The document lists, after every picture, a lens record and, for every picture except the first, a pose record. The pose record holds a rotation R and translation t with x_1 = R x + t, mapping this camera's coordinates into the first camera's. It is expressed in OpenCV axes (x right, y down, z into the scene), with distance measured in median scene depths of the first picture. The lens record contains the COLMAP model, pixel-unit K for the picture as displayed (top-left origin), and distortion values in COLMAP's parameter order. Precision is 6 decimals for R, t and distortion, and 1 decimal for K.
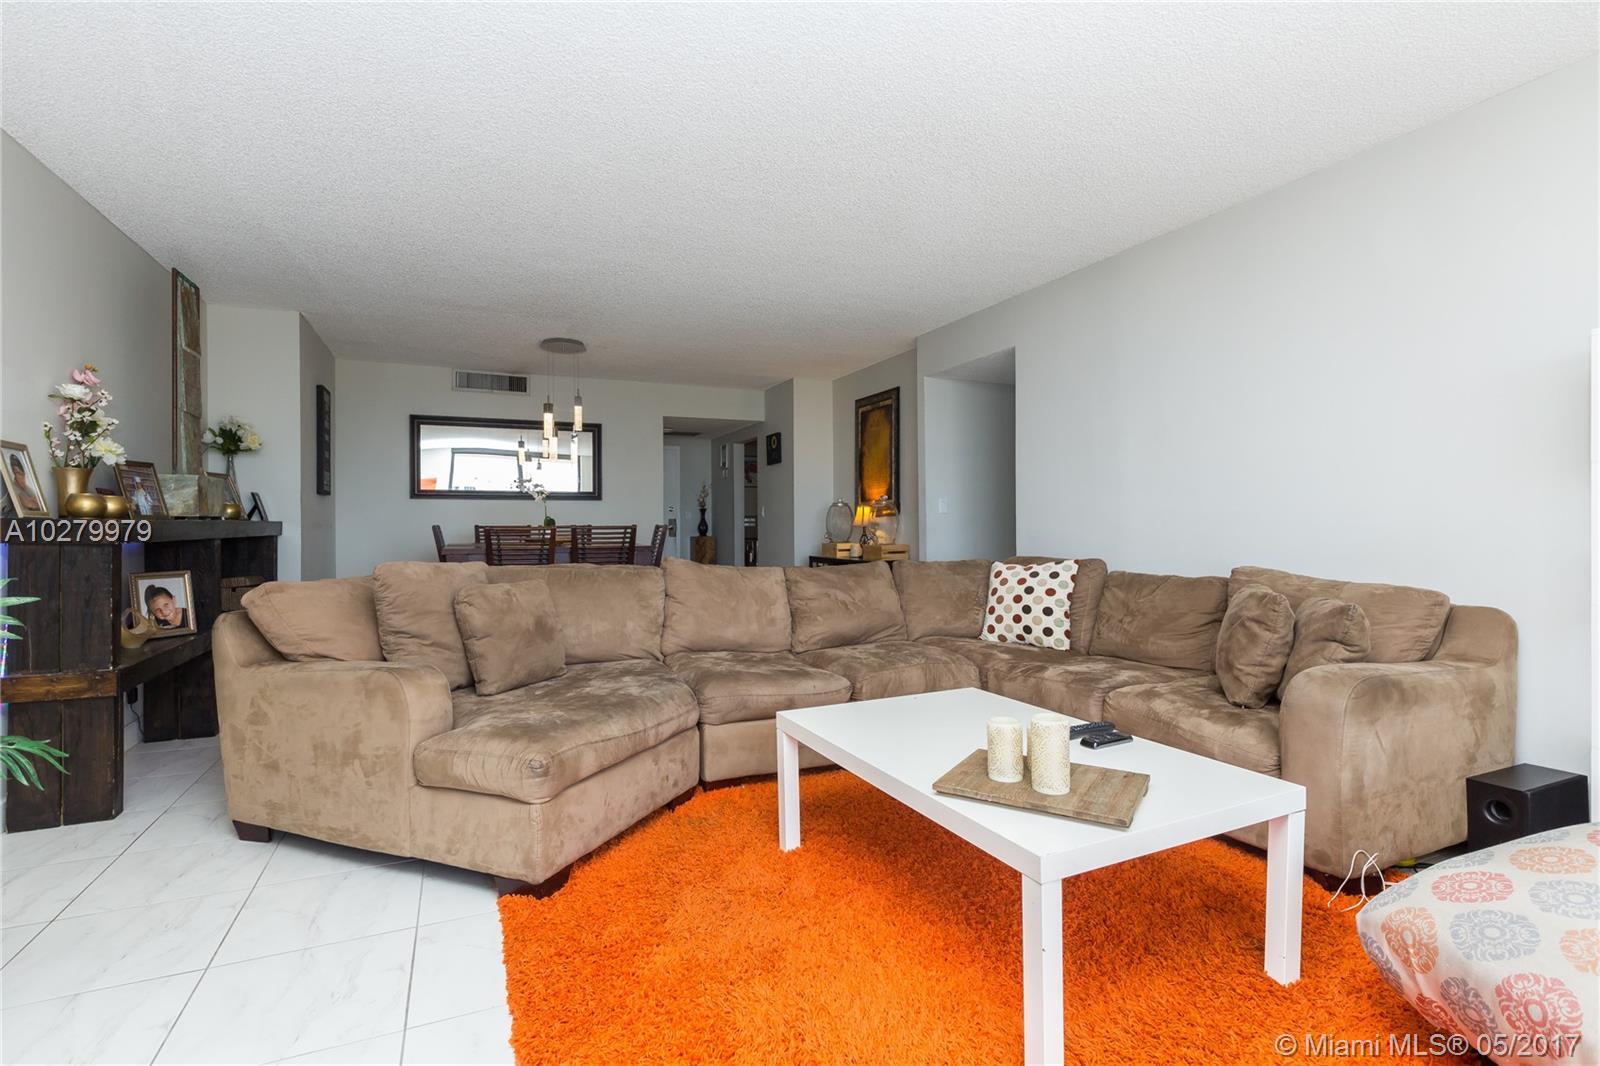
lens RADIAL K [[784.9, 0, 800.0], [0, 784.9, 533.0], [0, 0, 1]] dist [-0.000024, -0.000012]
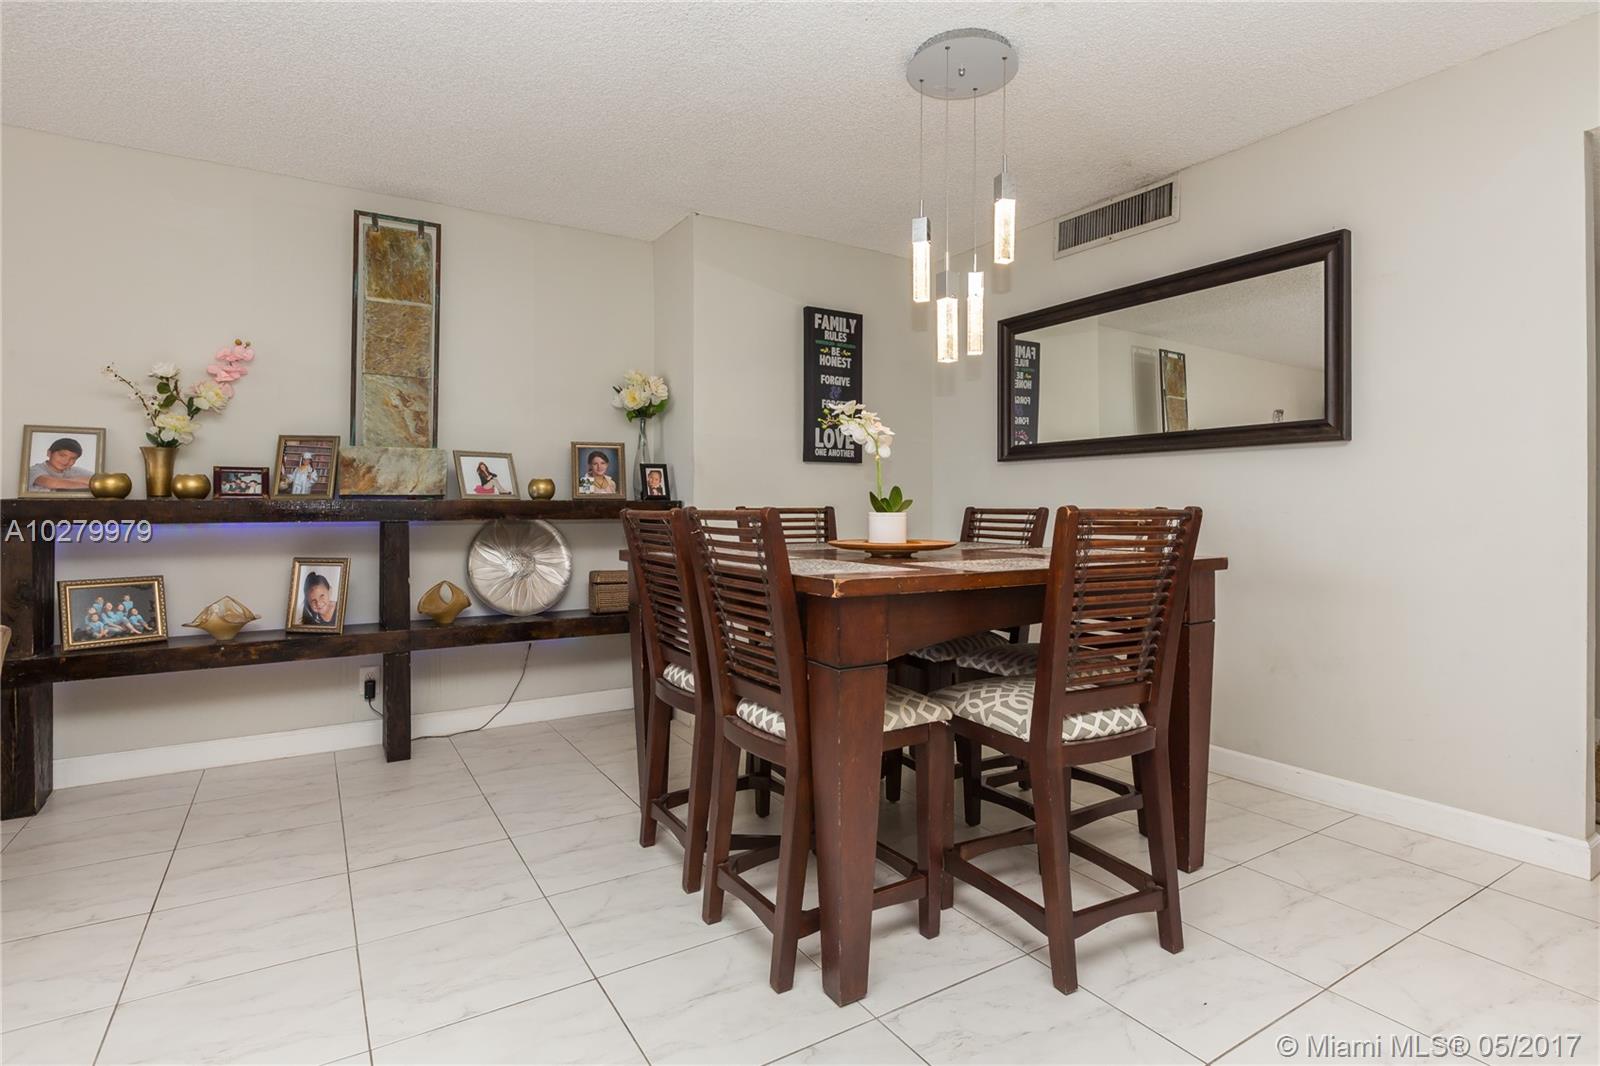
lens RADIAL K [[800.4, 0, 792.1], [0, 800.4, 508.6], [0, 0, 1]] dist [-0.001242, -0.000390]
pose [[0.147044, 0.003622, -0.989123, 0.154299], [-0.012135, 0.999925, 0.001857, -0.014342], [0.989056, 0.011730, 0.147076, 1.380247]]
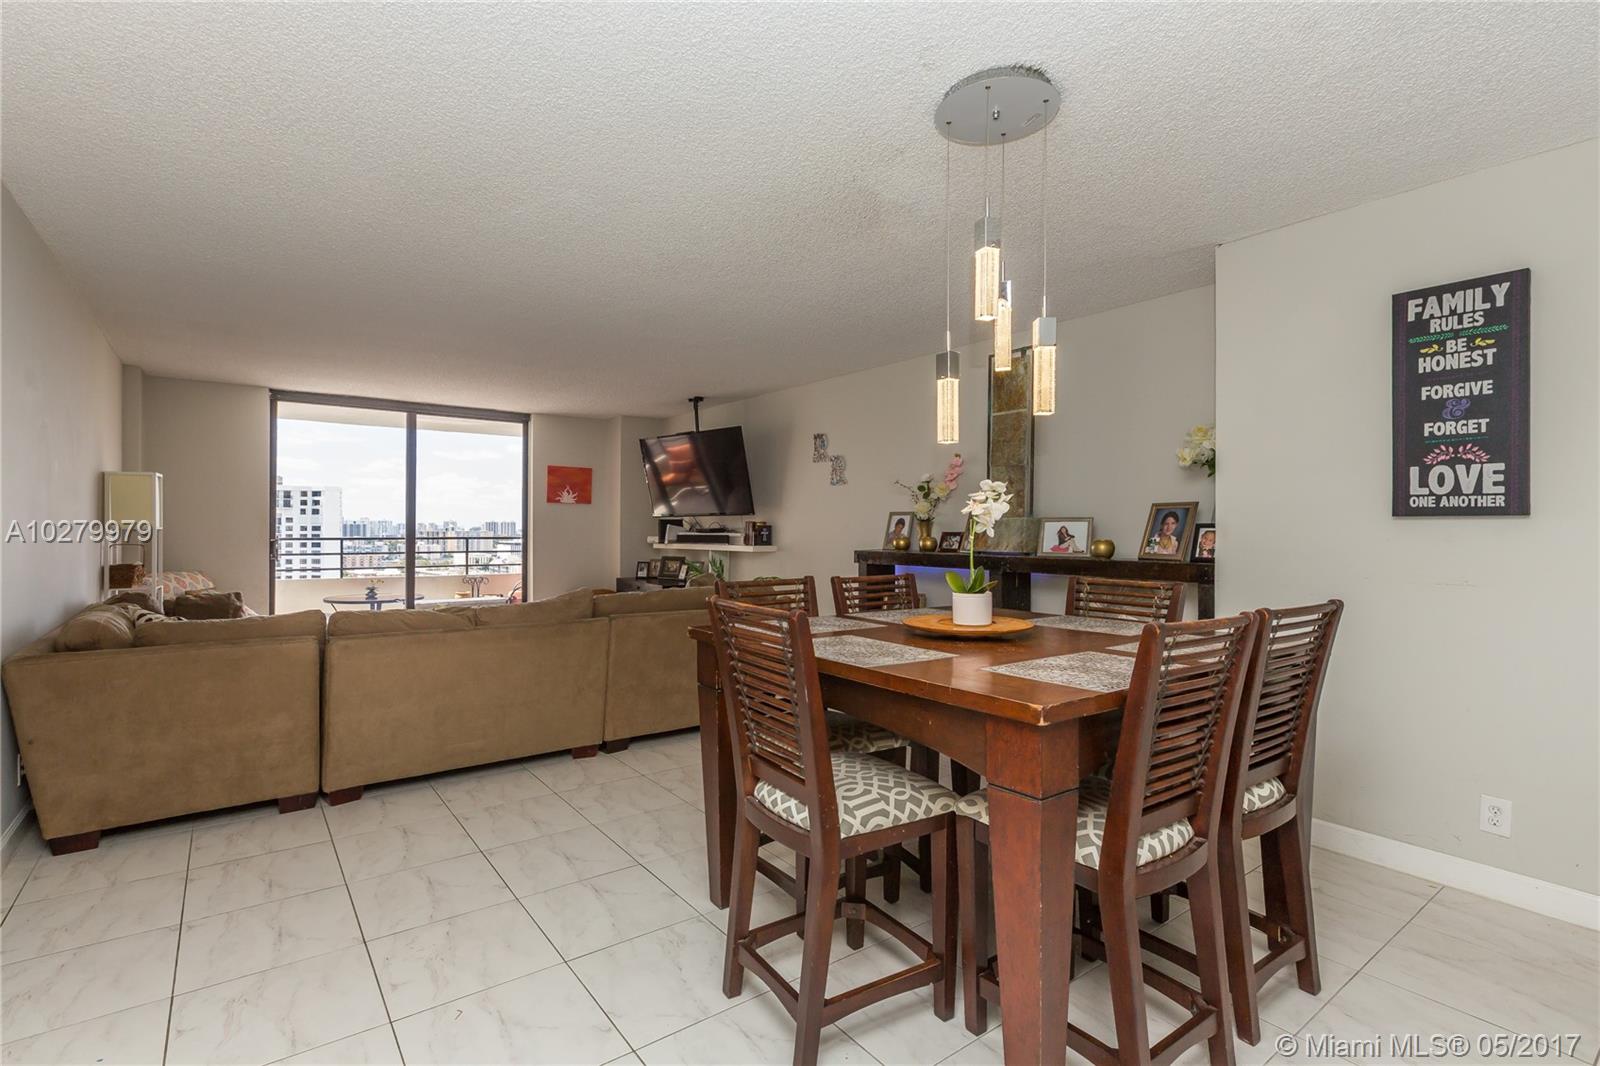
lens RADIAL K [[728.9, 0, 800.0], [0, 728.9, 533.0], [0, 0, 1]] dist [0.000202, 0.000075]
pose [[-0.967591, -0.003350, -0.252499, -0.232205], [-0.008150, 0.999805, 0.017967, -0.074255], [0.252390, 0.019442, -0.967430, 2.158878]]
